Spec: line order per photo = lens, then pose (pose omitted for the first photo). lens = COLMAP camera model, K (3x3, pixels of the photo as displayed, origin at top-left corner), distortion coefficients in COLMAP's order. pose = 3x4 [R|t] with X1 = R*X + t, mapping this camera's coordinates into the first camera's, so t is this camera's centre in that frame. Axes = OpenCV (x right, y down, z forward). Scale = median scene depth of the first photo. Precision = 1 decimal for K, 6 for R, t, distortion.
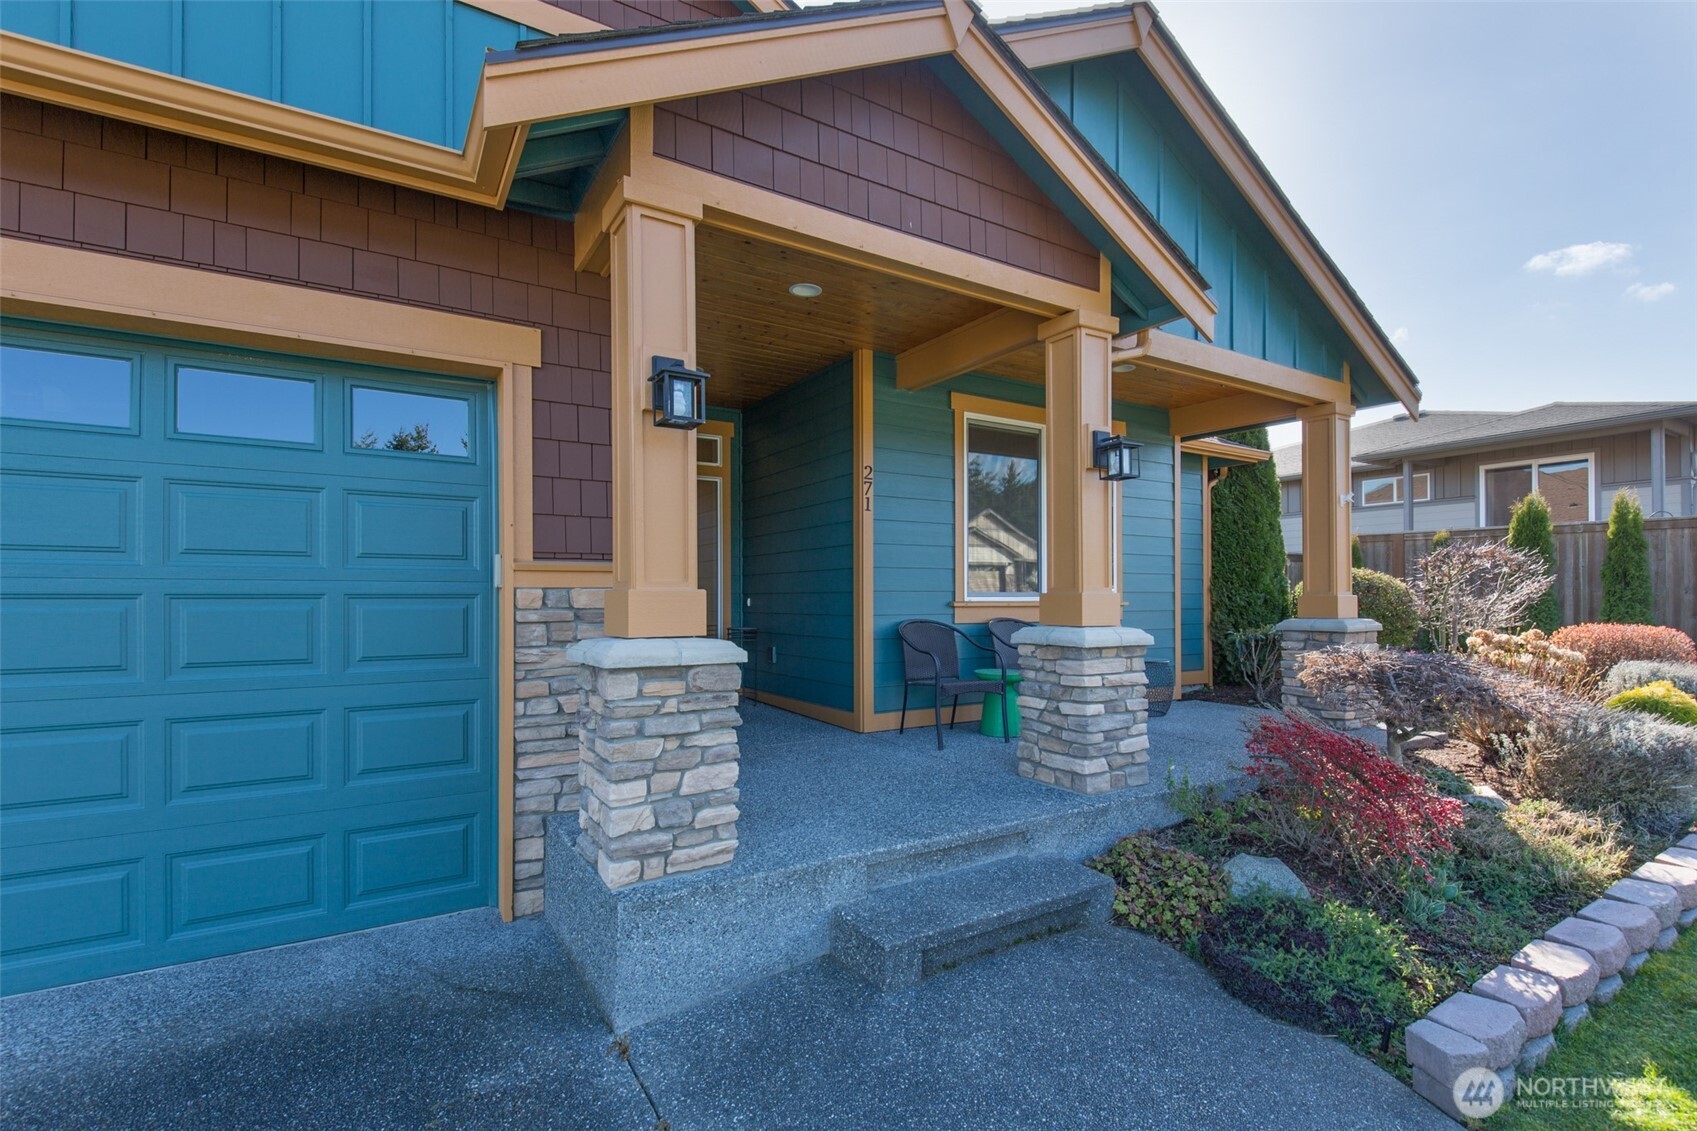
lens RADIAL K [[766.7, 0, 863.5], [0, 766.7, 599.8], [0, 0, 1]] dist [0.013555, -0.012061]
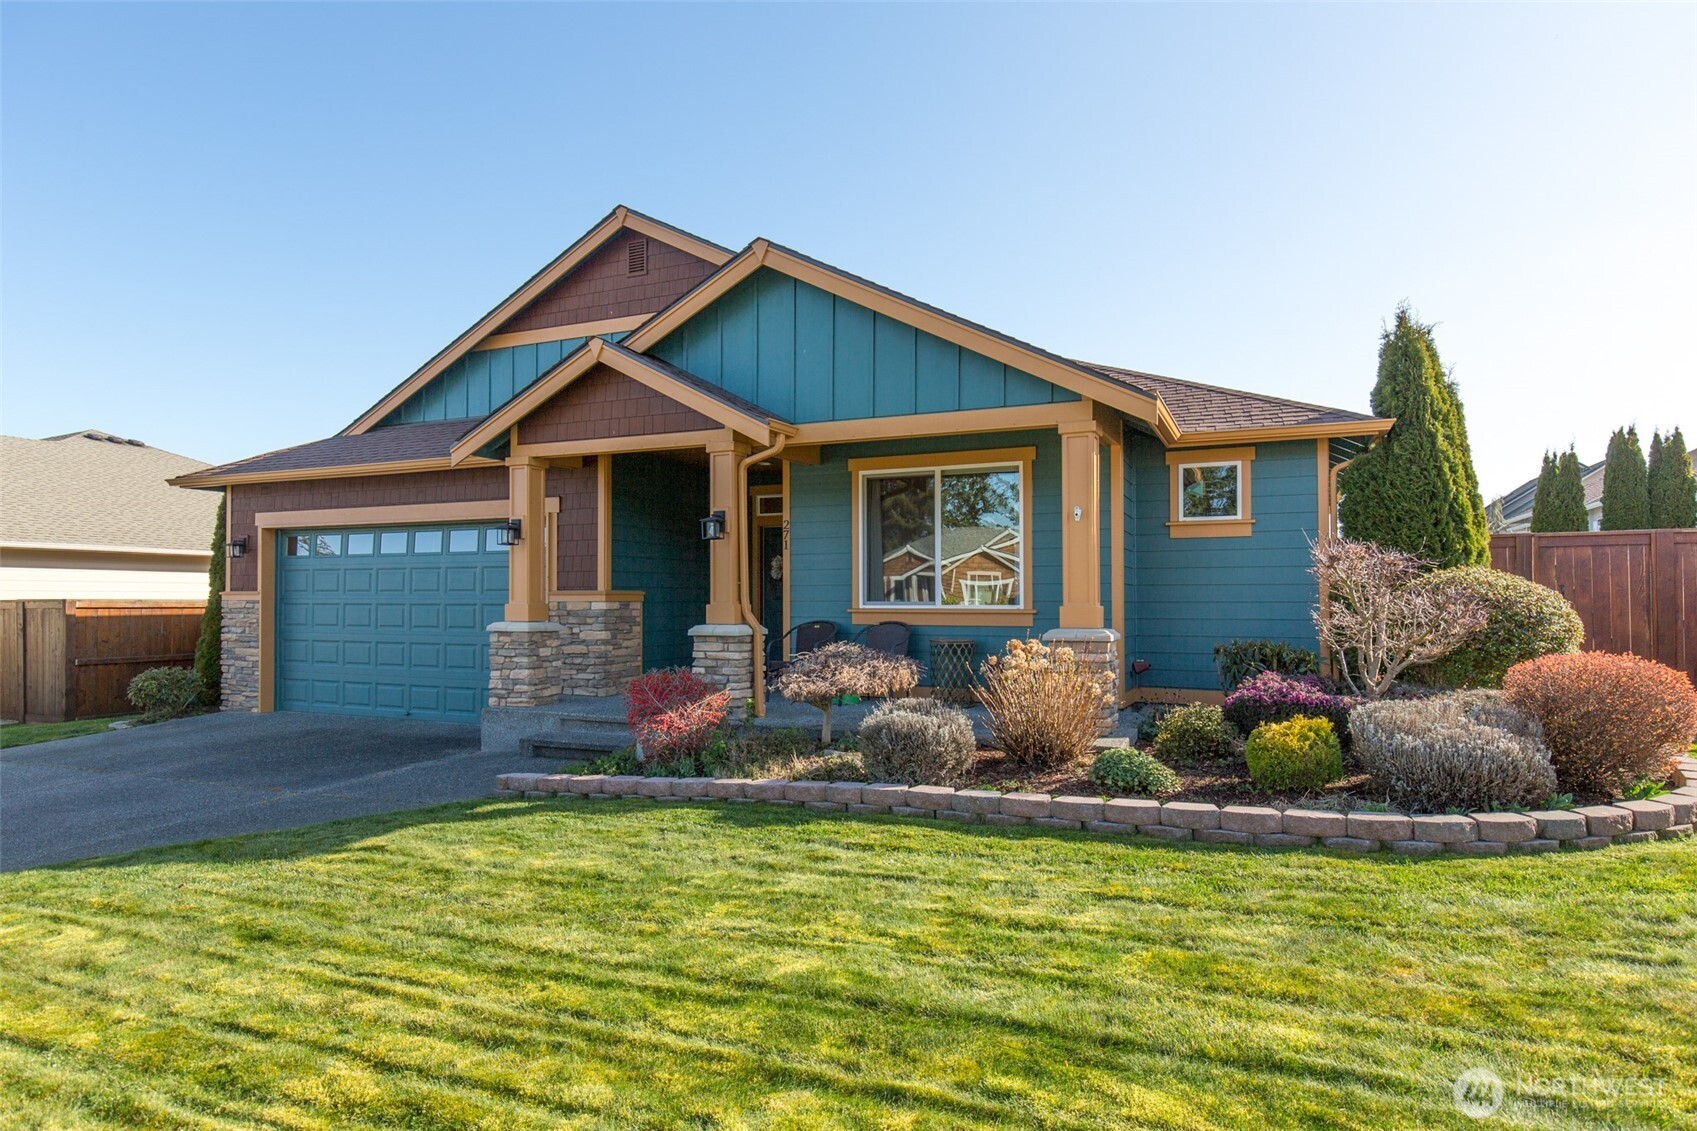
lens RADIAL K [[975.9, 0, 893.8], [0, 975.9, 589.2], [0, 0, 1]] dist [0.012943, -0.002627]
pose [[0.570558, -0.006394, -0.821233, 2.274232], [-0.001081, 0.999963, -0.008537, -0.025554], [0.821257, 0.005758, 0.570530, 0.078881]]
